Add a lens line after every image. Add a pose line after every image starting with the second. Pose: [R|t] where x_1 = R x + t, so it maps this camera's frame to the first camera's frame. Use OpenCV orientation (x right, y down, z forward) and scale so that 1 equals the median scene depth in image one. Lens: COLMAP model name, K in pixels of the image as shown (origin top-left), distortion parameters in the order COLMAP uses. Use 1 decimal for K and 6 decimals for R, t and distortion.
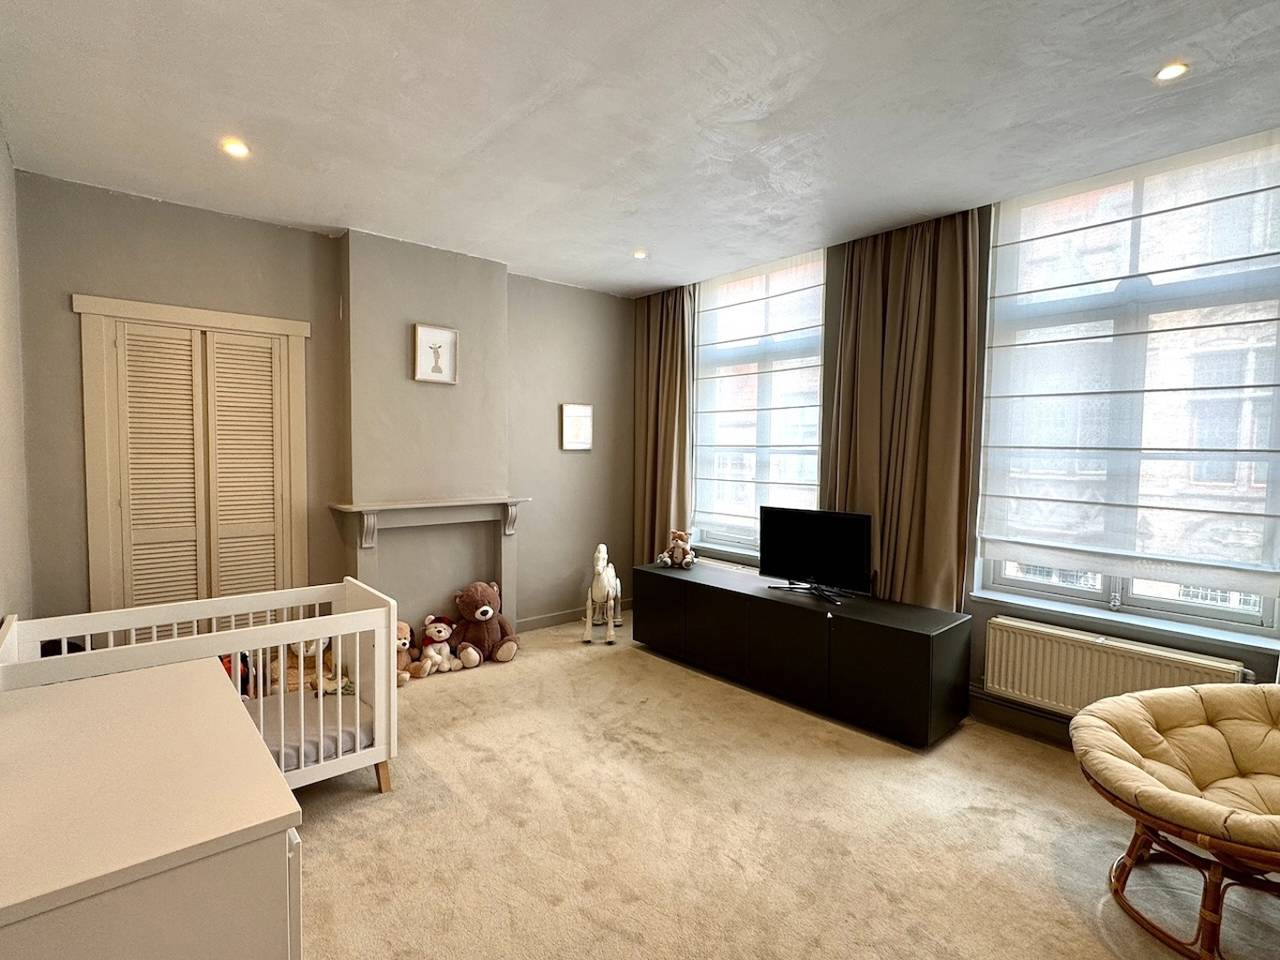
lens RADIAL K [[628.2, 0, 640.0], [0, 628.2, 480.0], [0, 0, 1]] dist [-0.013695, -0.000091]
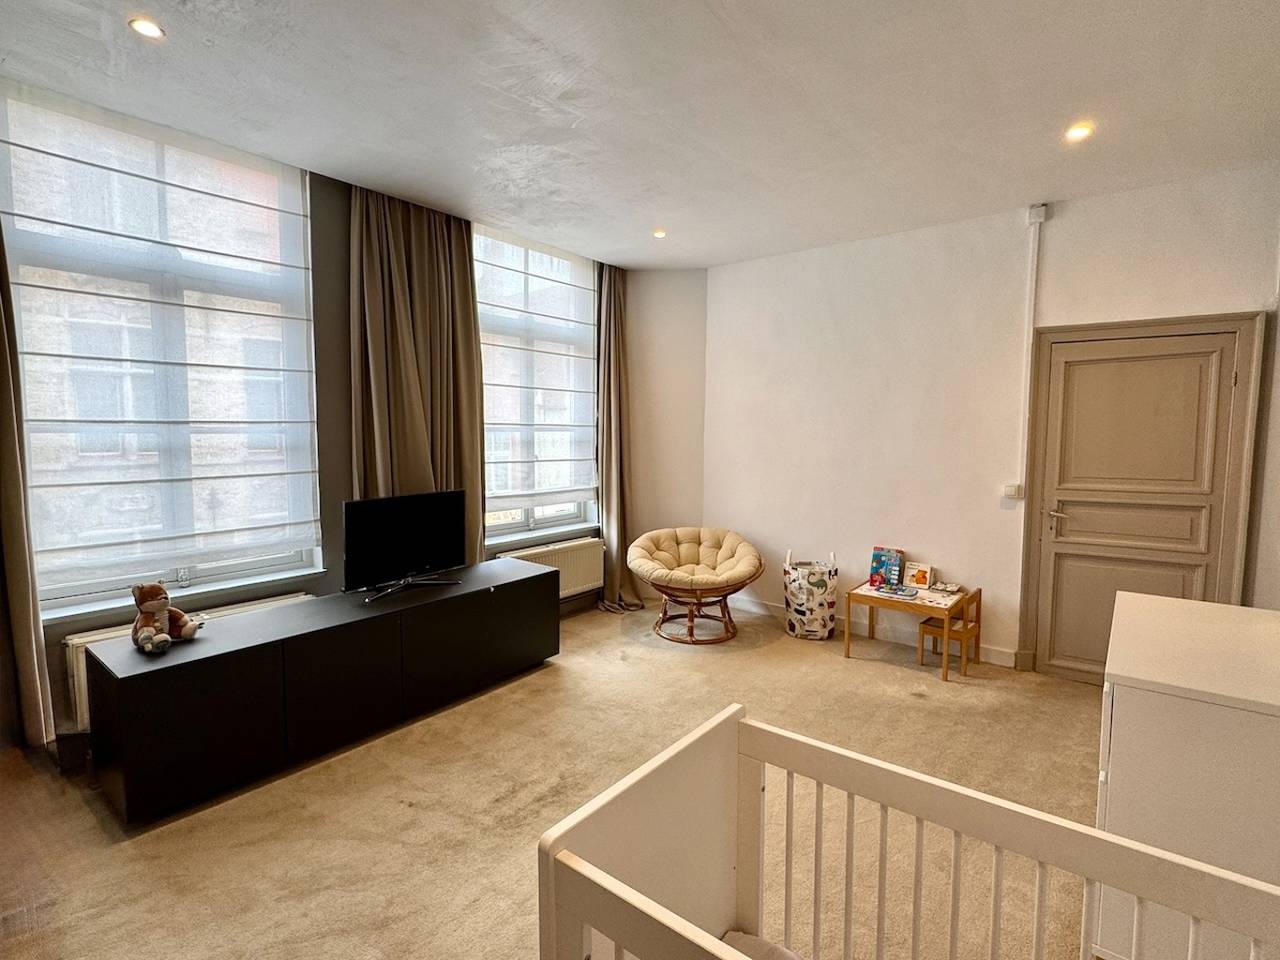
lens RADIAL K [[628.2, 0, 640.0], [0, 628.2, 480.0], [0, 0, 1]] dist [-0.013695, -0.000091]
pose [[-0.198027, -0.092723, 0.975801, -0.660907], [0.044282, 0.993653, 0.103406, -0.051732], [-0.979196, 0.063687, -0.192664, 0.858037]]
